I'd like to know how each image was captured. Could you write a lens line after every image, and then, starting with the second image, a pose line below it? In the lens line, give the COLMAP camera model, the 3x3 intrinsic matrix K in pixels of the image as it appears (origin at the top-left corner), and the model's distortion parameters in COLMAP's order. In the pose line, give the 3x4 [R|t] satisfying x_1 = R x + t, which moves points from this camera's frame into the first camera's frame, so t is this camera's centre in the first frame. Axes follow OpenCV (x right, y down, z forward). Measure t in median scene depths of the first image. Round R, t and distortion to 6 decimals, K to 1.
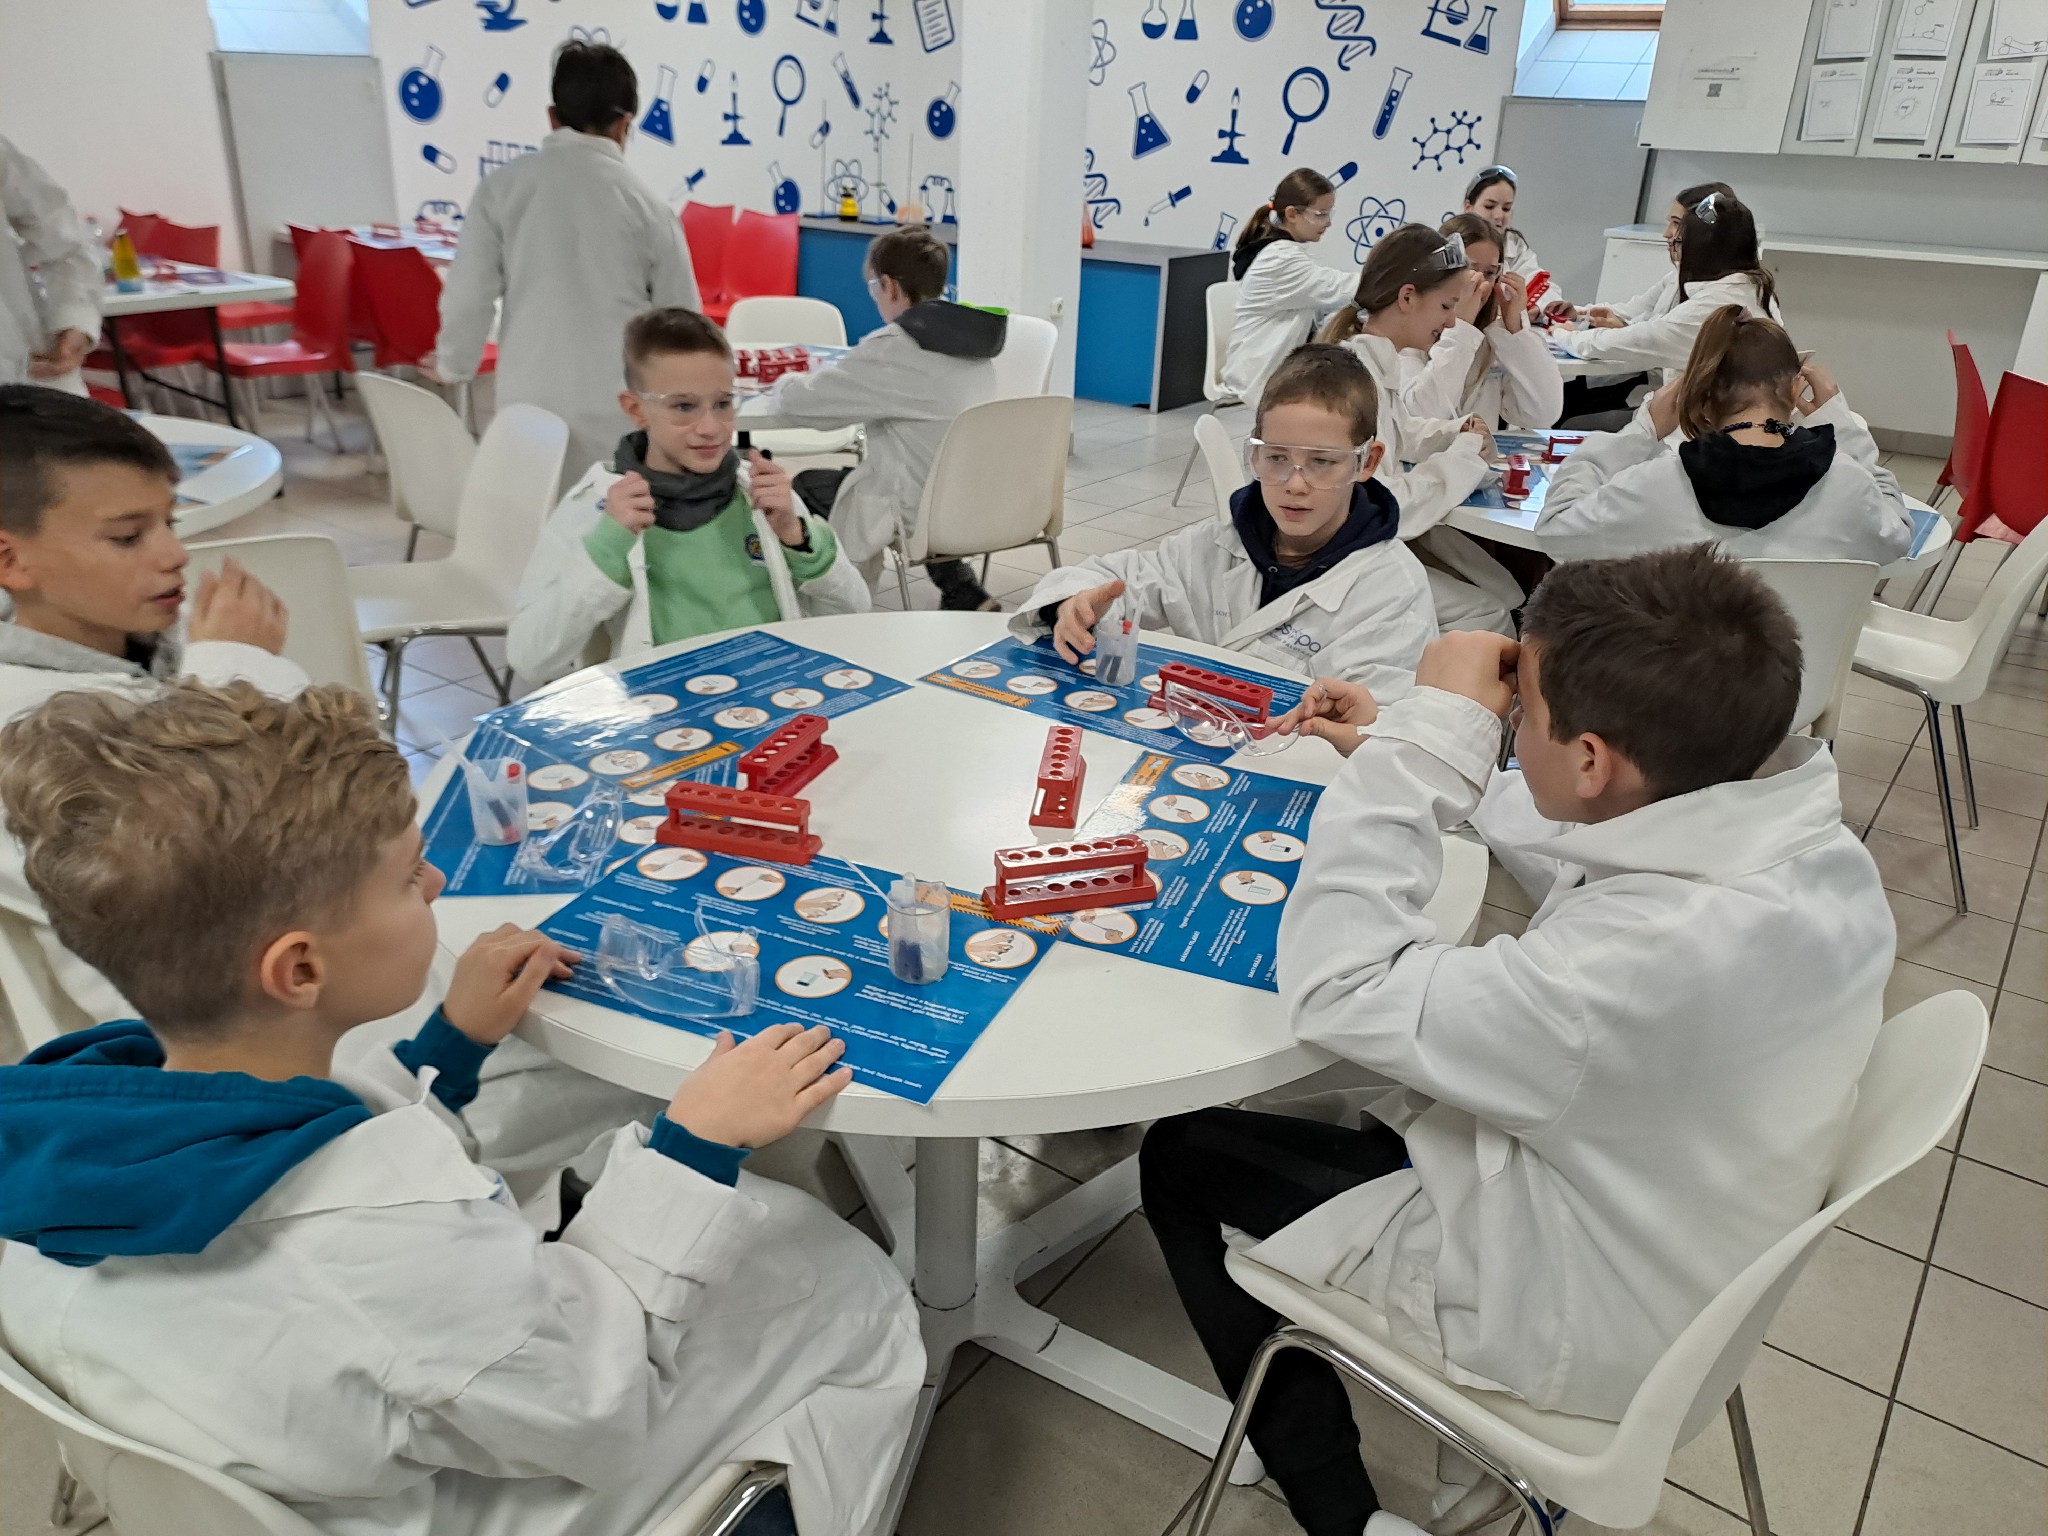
lens RADIAL K [[1516.5, 0, 1025.7], [0, 1516.5, 766.9], [0, 0, 1]] dist [0.041450, -0.016811]
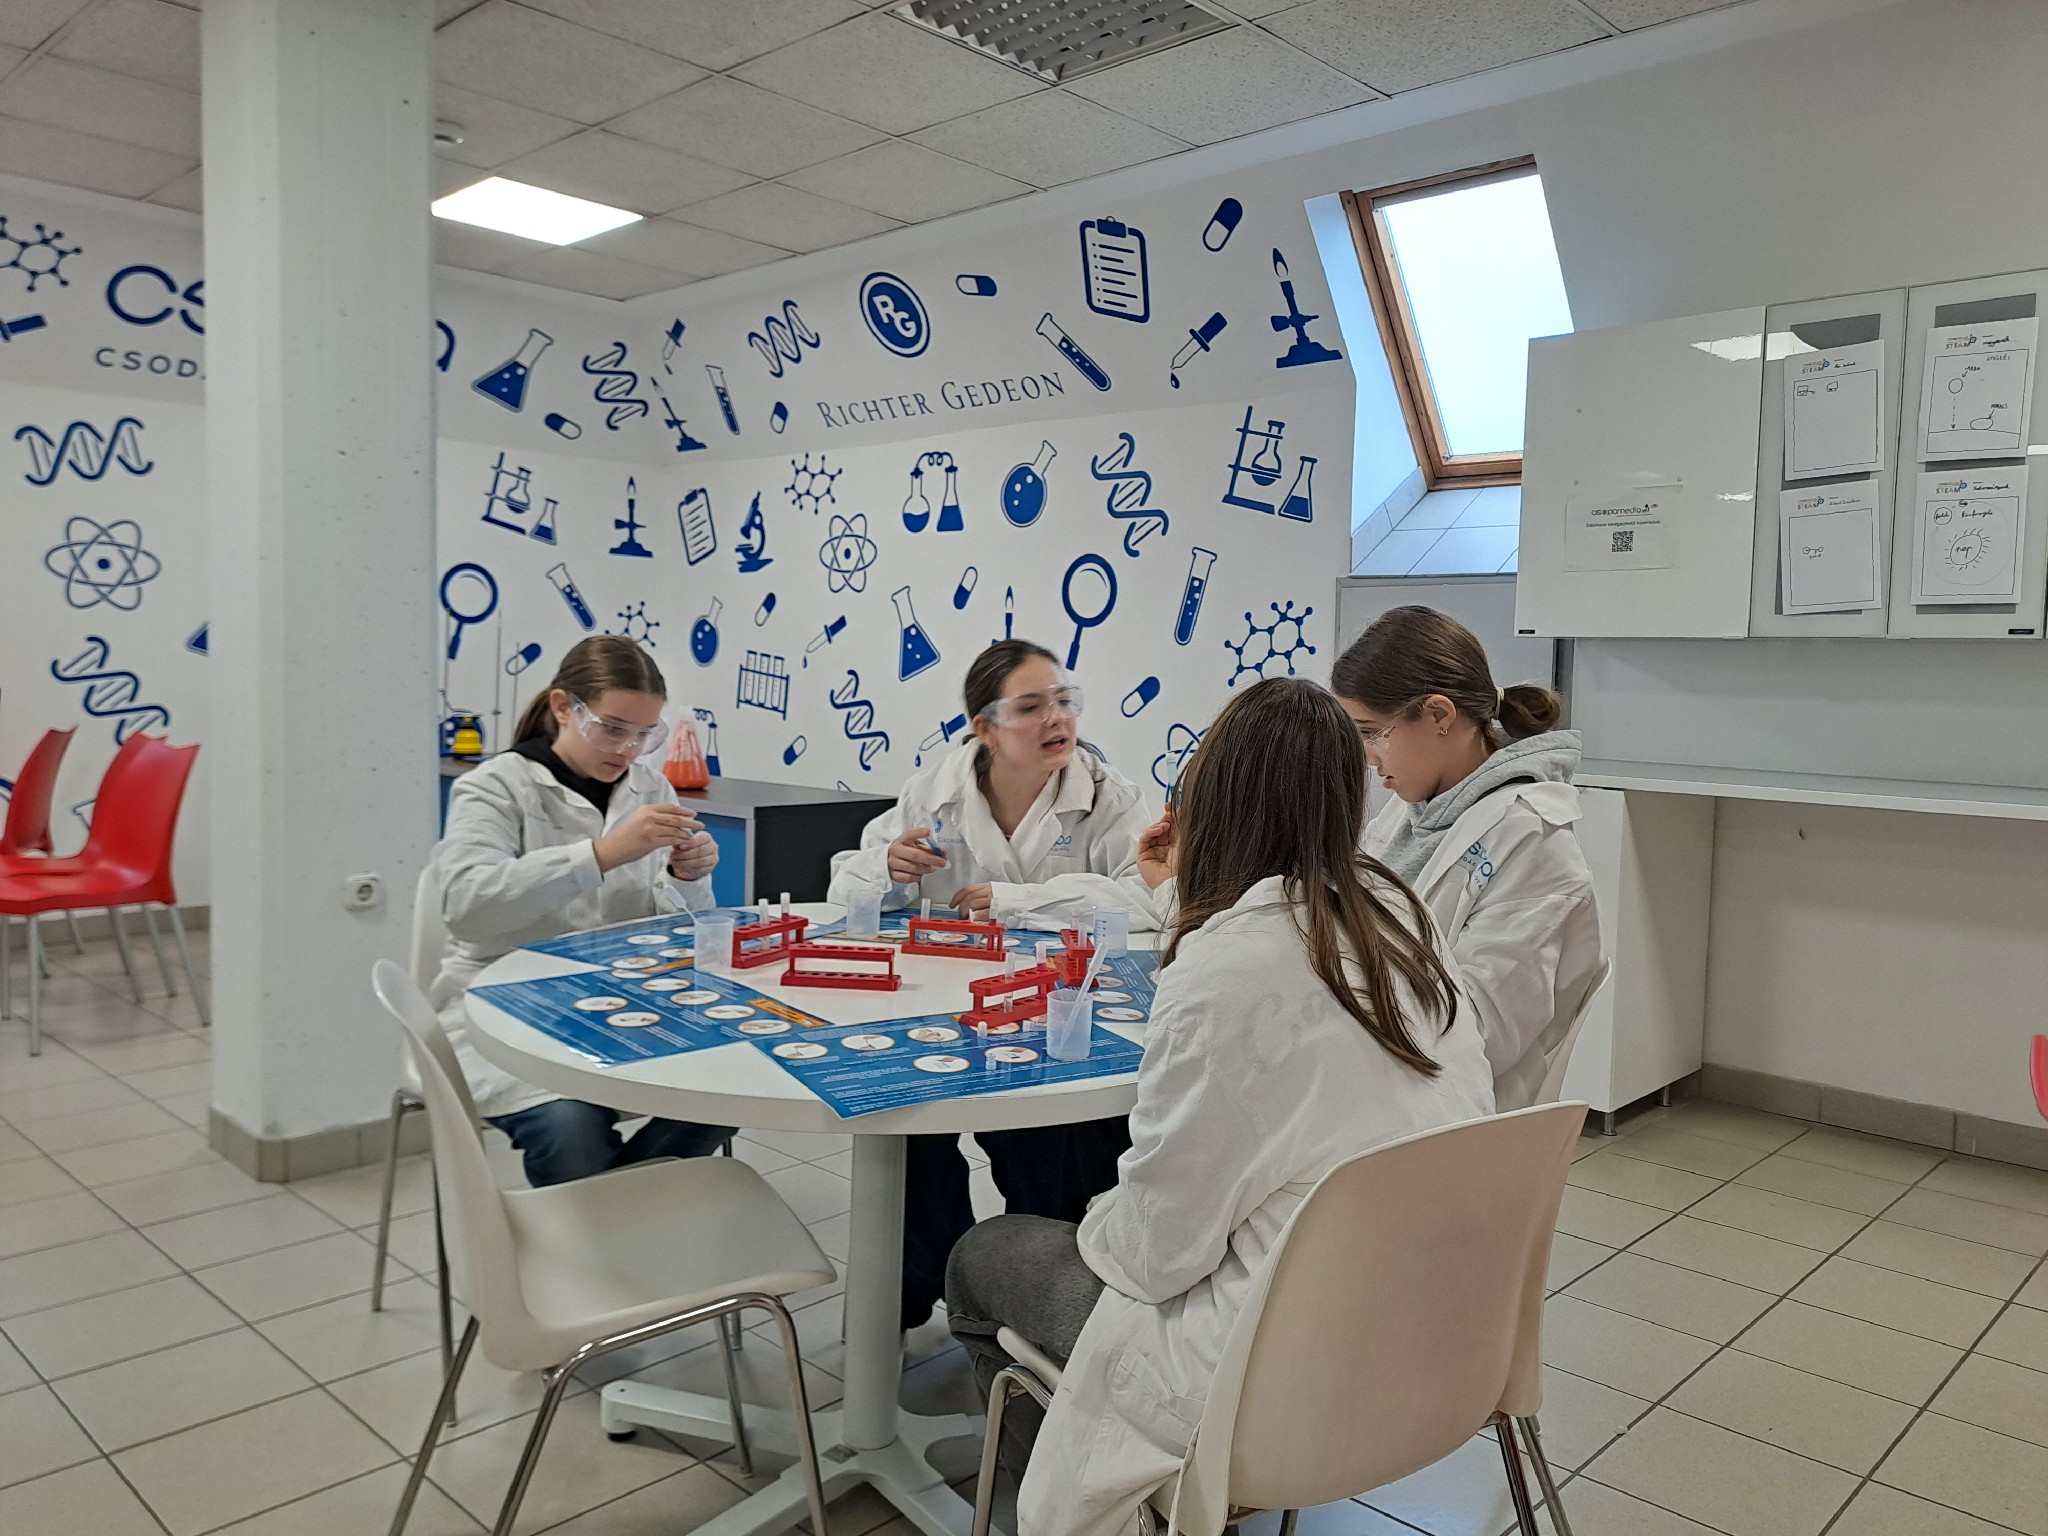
lens RADIAL K [[1516.5, 0, 1021.5], [0, 1516.5, 766.3], [0, 0, 1]] dist [0.041450, -0.016811]
pose [[0.989588, 0.000088, -0.143926, 0.259486], [-0.050395, 0.936907, -0.345928, -0.126281], [0.134815, 0.349580, 0.927156, 0.392165]]
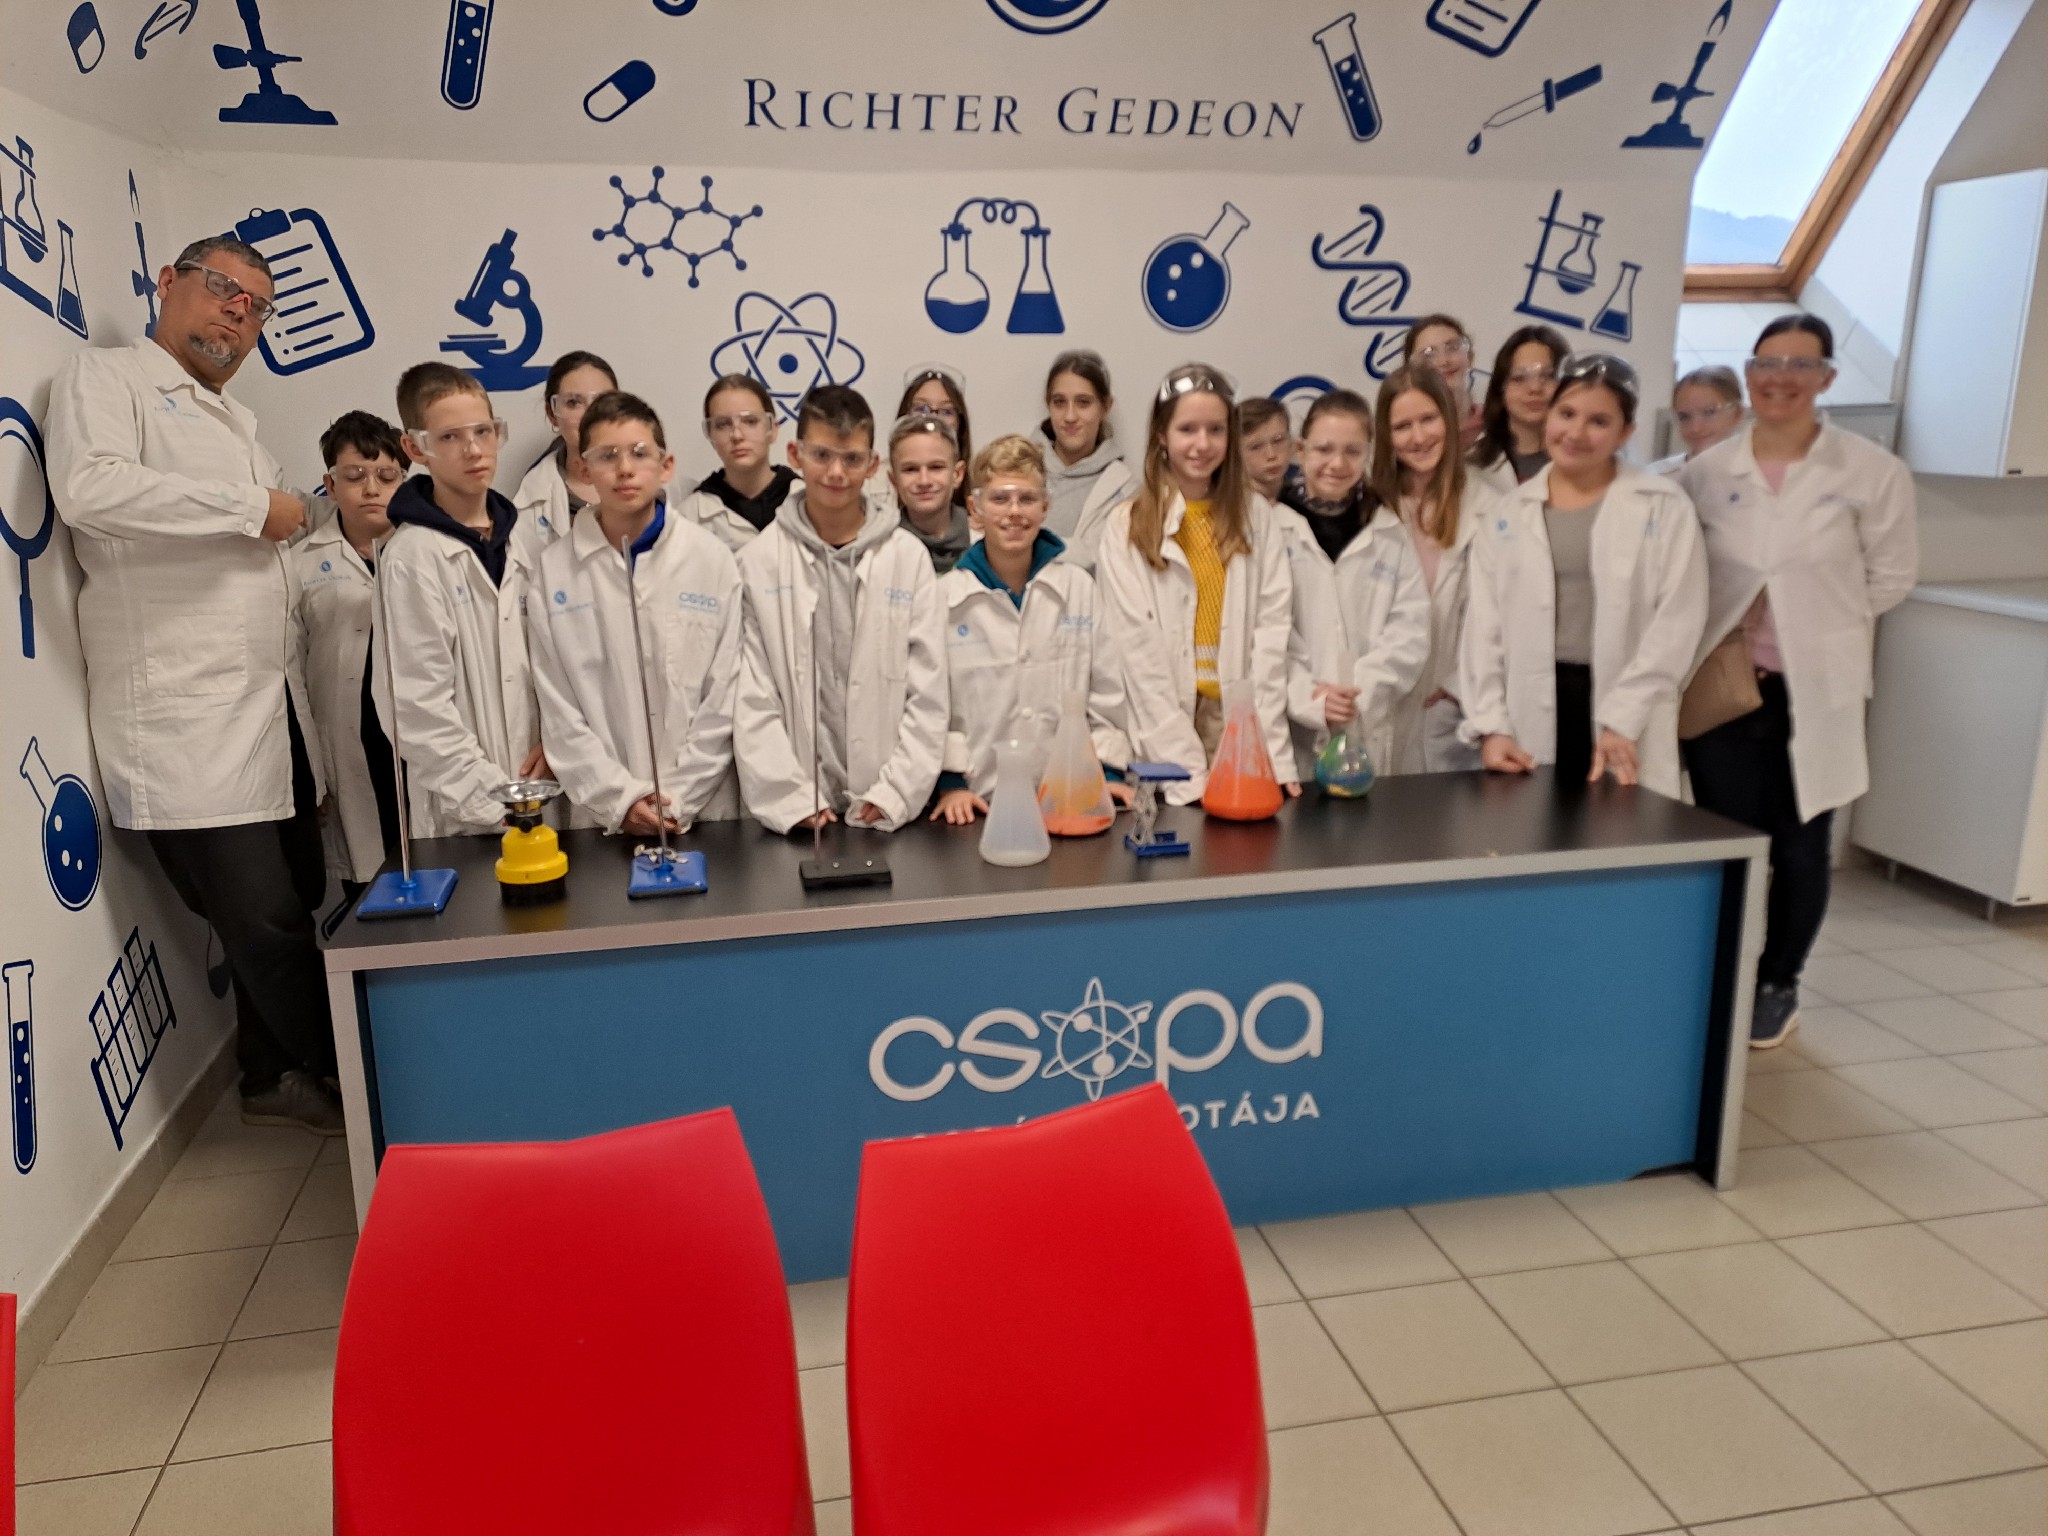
lens RADIAL K [[1516.5, 0, 1010.1], [0, 1516.5, 774.1], [0, 0, 1]] dist [0.041450, -0.016811]
pose [[0.667507, -0.224799, 0.709859, -0.281811], [0.336999, 0.941317, -0.018795, -0.362546], [-0.663978, 0.251768, 0.704093, 0.755194]]
